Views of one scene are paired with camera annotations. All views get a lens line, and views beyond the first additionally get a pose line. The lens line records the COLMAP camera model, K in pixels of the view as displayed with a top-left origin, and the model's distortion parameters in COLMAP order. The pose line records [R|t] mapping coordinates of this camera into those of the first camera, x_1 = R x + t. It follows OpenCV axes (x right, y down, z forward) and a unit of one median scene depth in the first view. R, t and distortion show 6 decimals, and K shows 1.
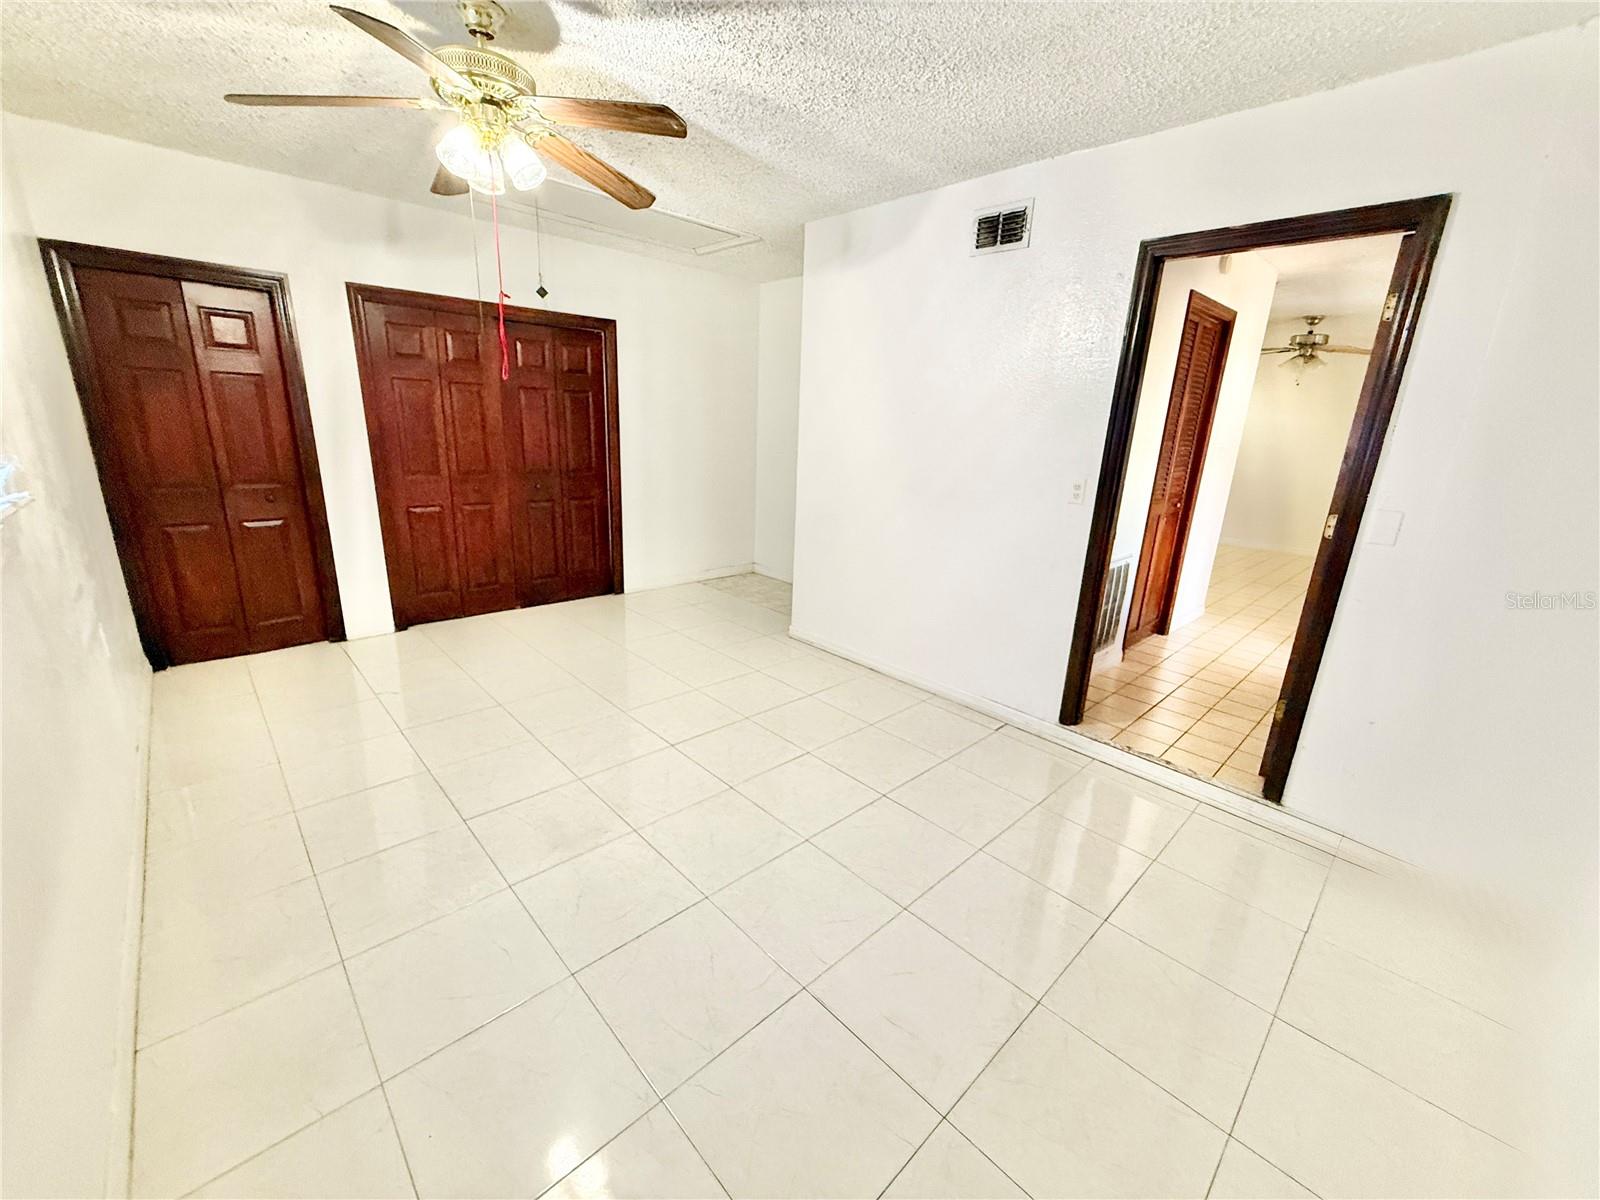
lens RADIAL K [[637.0, 0, 791.8], [0, 637.0, 601.1], [0, 0, 1]] dist [-0.004395, 0.000392]
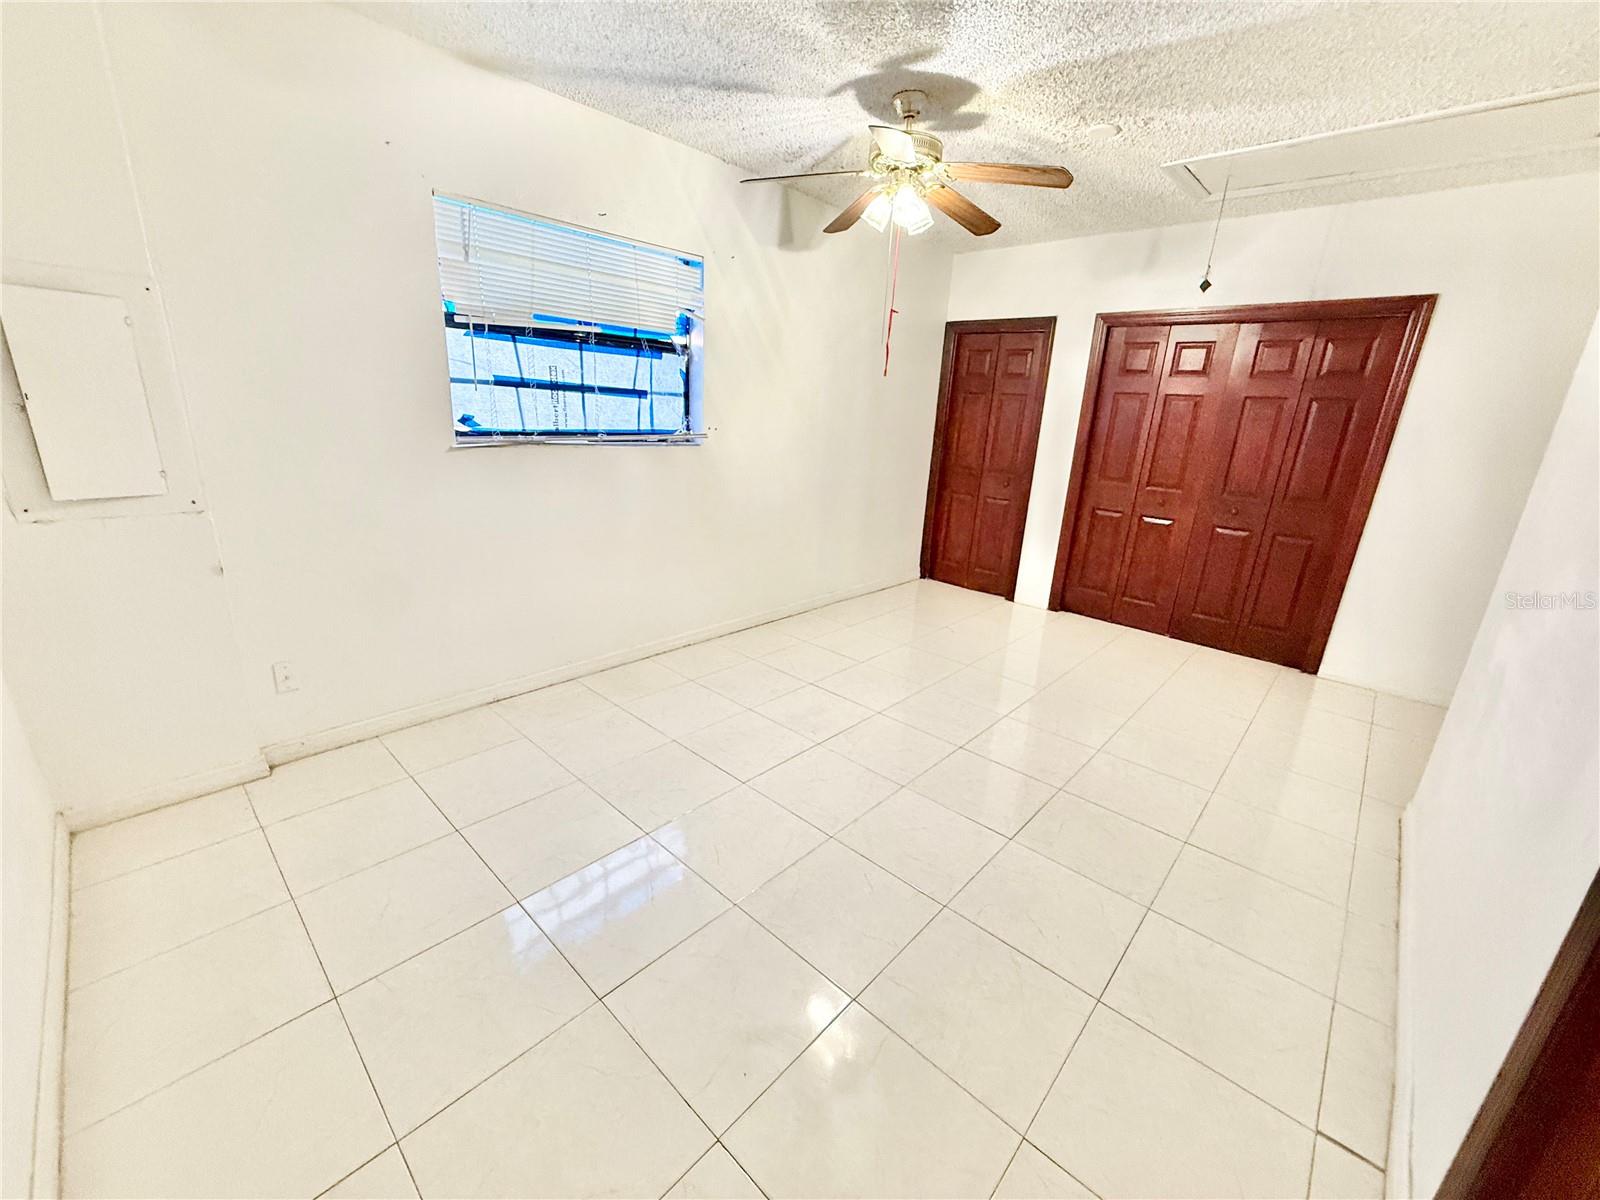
lens RADIAL K [[637.0, 0, 787.5], [0, 637.0, 590.4], [0, 0, 1]] dist [-0.004395, 0.000392]
pose [[0.057905, 0.255291, -0.965129, 0.459656], [-0.307944, 0.924176, 0.225983, -0.099623], [0.949641, 0.284121, 0.132130, 0.379281]]
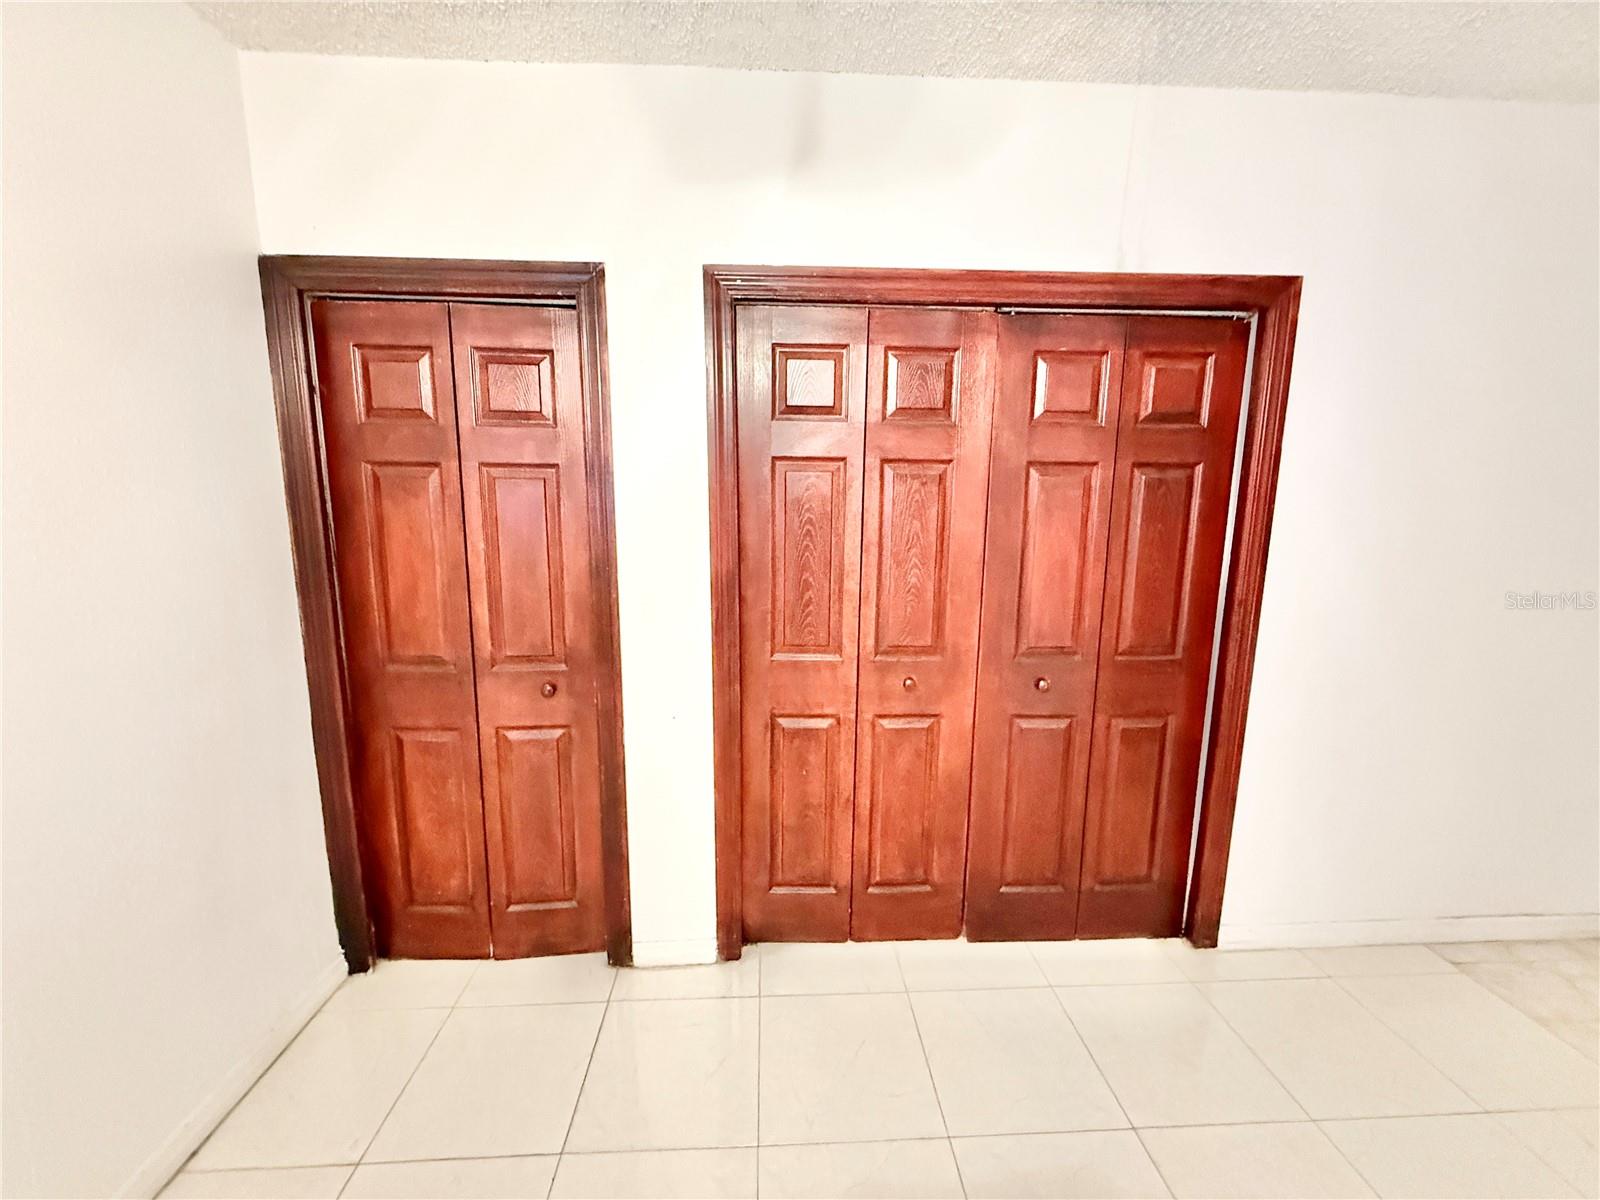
lens RADIAL K [[637.0, 0, 808.3], [0, 637.0, 595.6], [0, 0, 1]] dist [-0.004395, 0.000392]
pose [[0.773217, 0.073927, -0.629818, -0.278460], [-0.152383, 0.985741, -0.071373, -0.203106], [0.615561, 0.151160, 0.773457, 0.614259]]
